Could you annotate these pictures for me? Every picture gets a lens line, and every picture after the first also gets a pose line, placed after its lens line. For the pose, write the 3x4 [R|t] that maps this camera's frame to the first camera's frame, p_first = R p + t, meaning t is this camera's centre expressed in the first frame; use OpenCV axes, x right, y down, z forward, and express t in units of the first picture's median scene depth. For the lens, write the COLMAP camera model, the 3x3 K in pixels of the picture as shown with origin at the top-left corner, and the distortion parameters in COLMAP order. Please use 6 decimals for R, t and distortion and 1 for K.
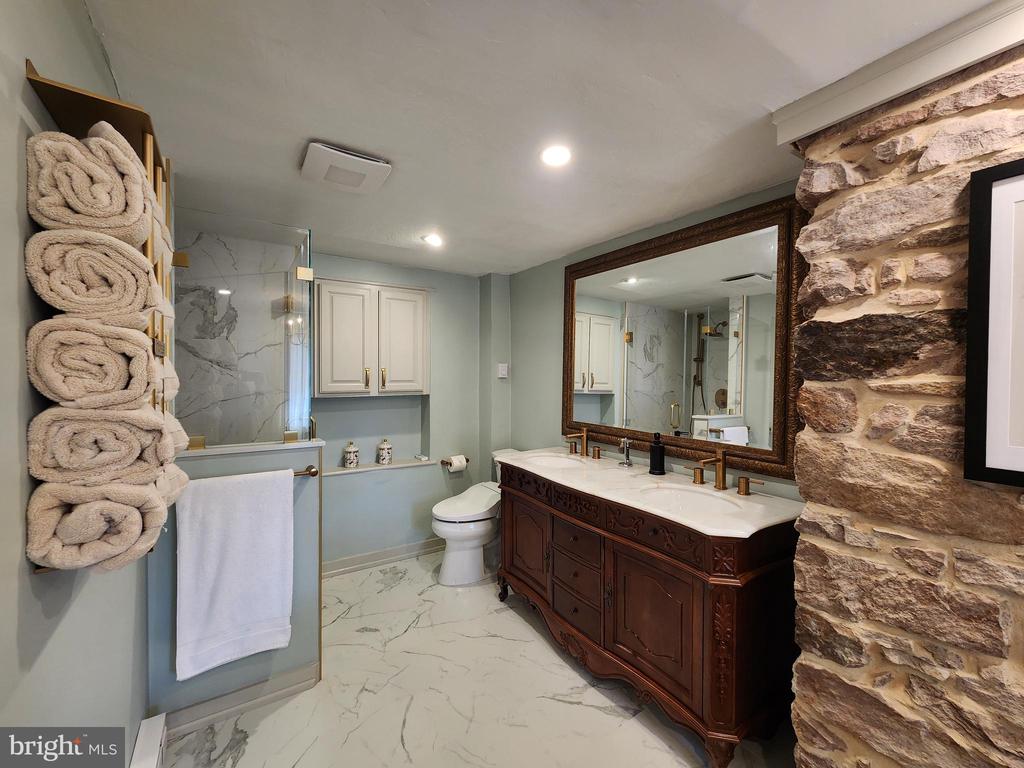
lens RADIAL K [[421.0, 0, 514.0], [0, 421.0, 381.4], [0, 0, 1]] dist [0.000794, -0.000275]
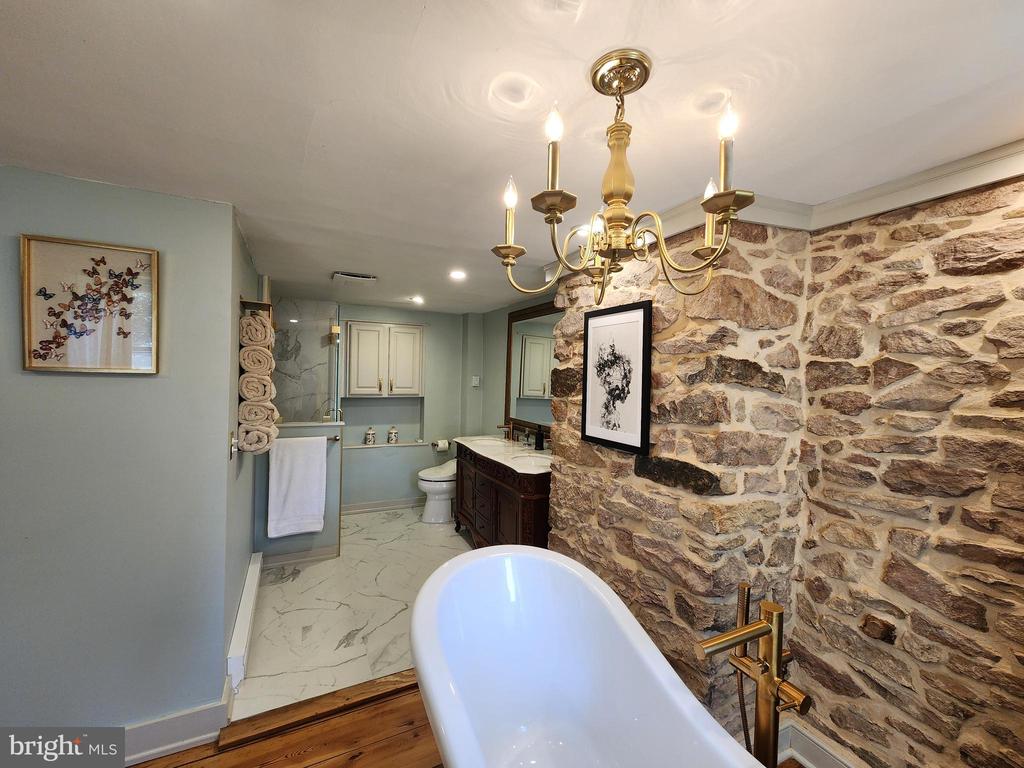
lens RADIAL K [[421.0, 0, 513.0], [0, 421.0, 381.7], [0, 0, 1]] dist [0.000794, -0.000275]
pose [[0.992848, 0.019683, -0.117749, 0.523872], [-0.019965, 0.999800, -0.001211, -0.048942], [0.117702, 0.003553, 0.993043, -0.774347]]
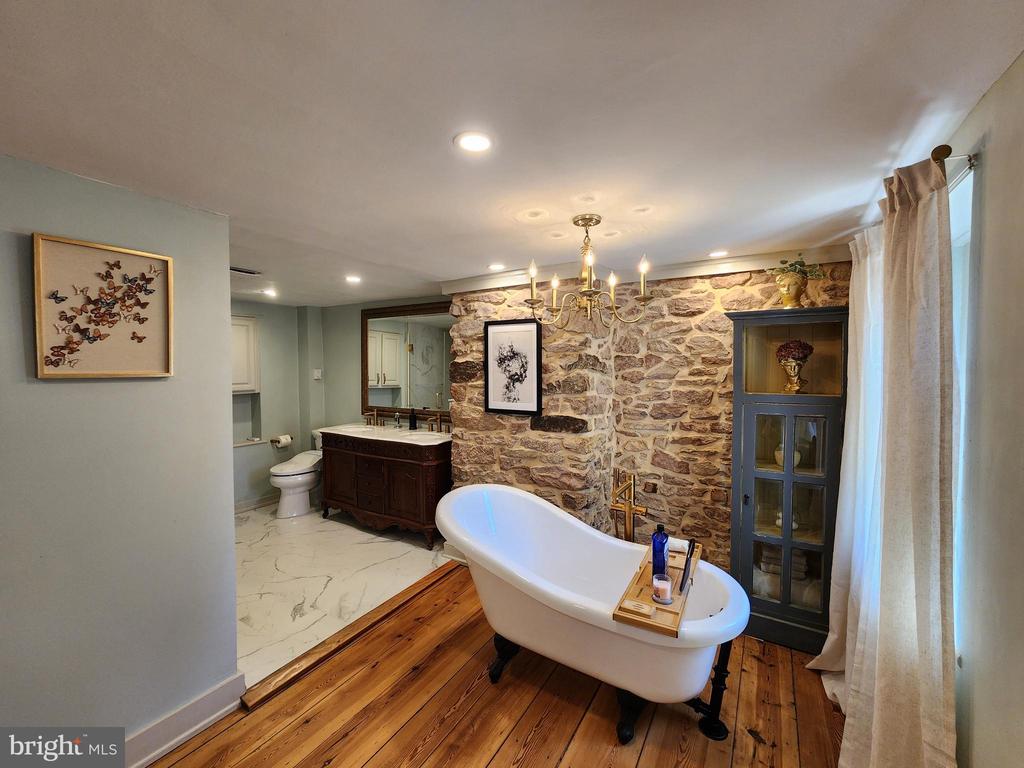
lens RADIAL K [[421.0, 0, 513.8], [0, 421.0, 381.2], [0, 0, 1]] dist [0.000794, -0.000275]
pose [[0.900853, -0.025052, 0.433402, -0.093600], [0.015535, 0.999554, 0.025489, -0.054435], [-0.433847, -0.016229, 0.900840, -1.156859]]
